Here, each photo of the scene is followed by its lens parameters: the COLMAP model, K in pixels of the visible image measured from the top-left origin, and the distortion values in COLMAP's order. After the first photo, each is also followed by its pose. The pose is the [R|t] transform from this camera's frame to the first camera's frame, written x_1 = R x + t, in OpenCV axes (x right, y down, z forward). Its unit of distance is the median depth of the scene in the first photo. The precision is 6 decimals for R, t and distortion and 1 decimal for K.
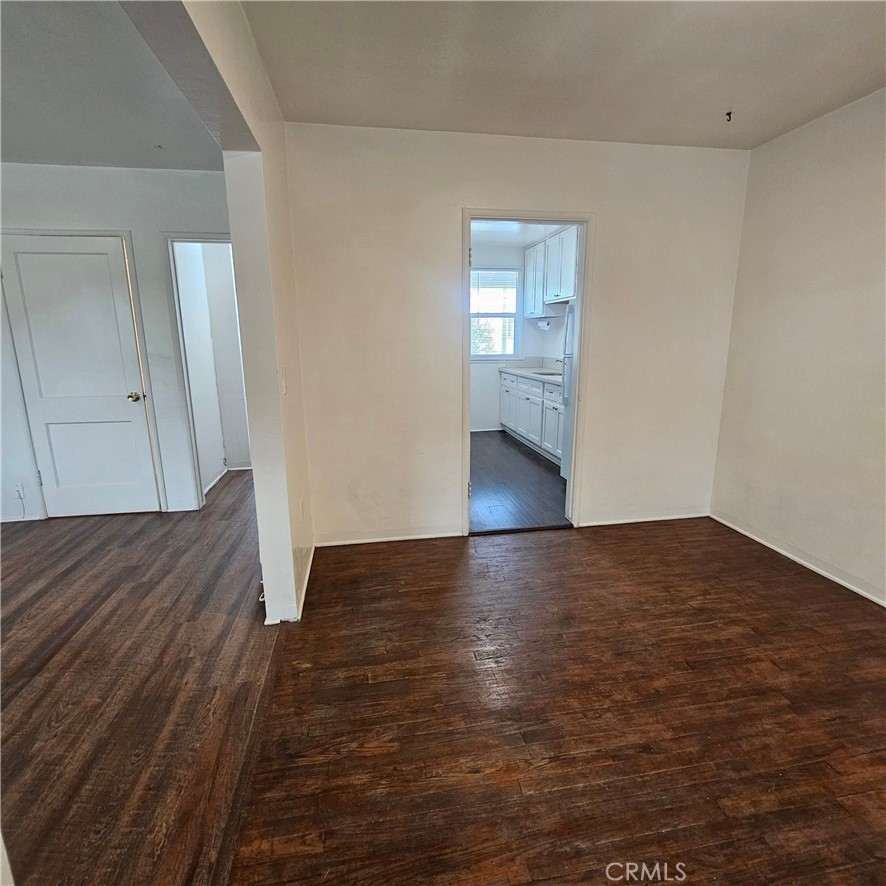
lens RADIAL K [[482.6, 0, 446.0], [0, 482.6, 441.1], [0, 0, 1]] dist [0.003776, -0.002211]
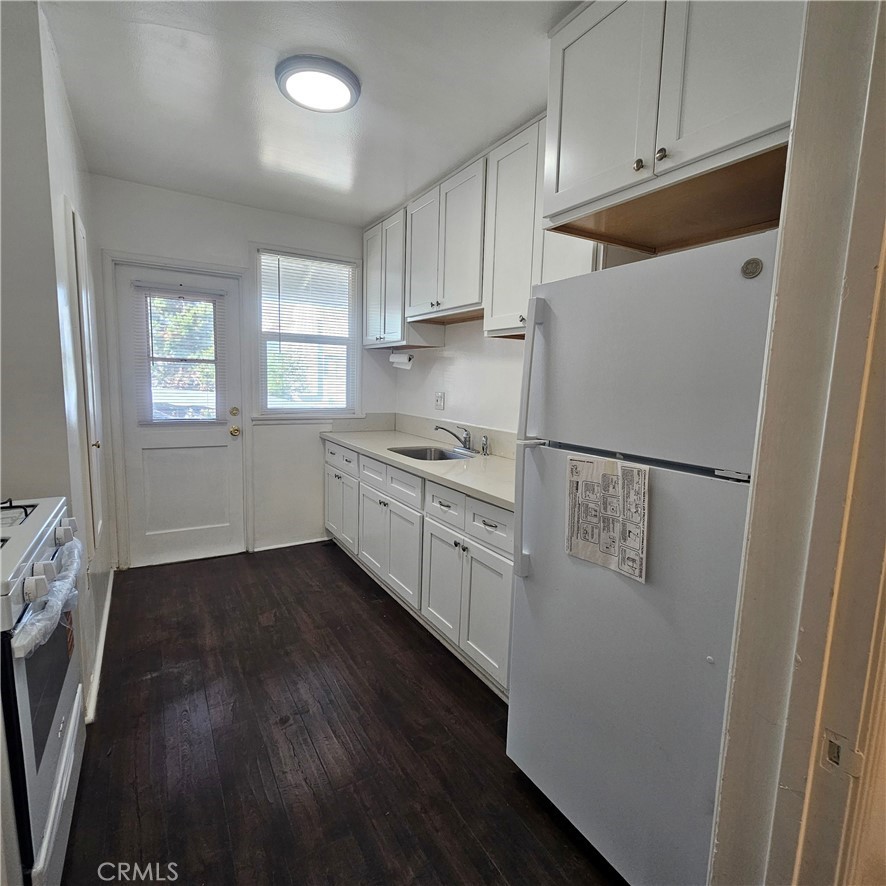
lens RADIAL K [[482.6, 0, 446.0], [0, 482.6, 441.1], [0, 0, 1]] dist [0.003776, -0.002211]
pose [[0.930924, -0.009705, 0.365085, 0.043885], [0.040728, 0.996170, -0.077370, -0.099982], [-0.362936, 0.086895, 0.927754, 0.461810]]
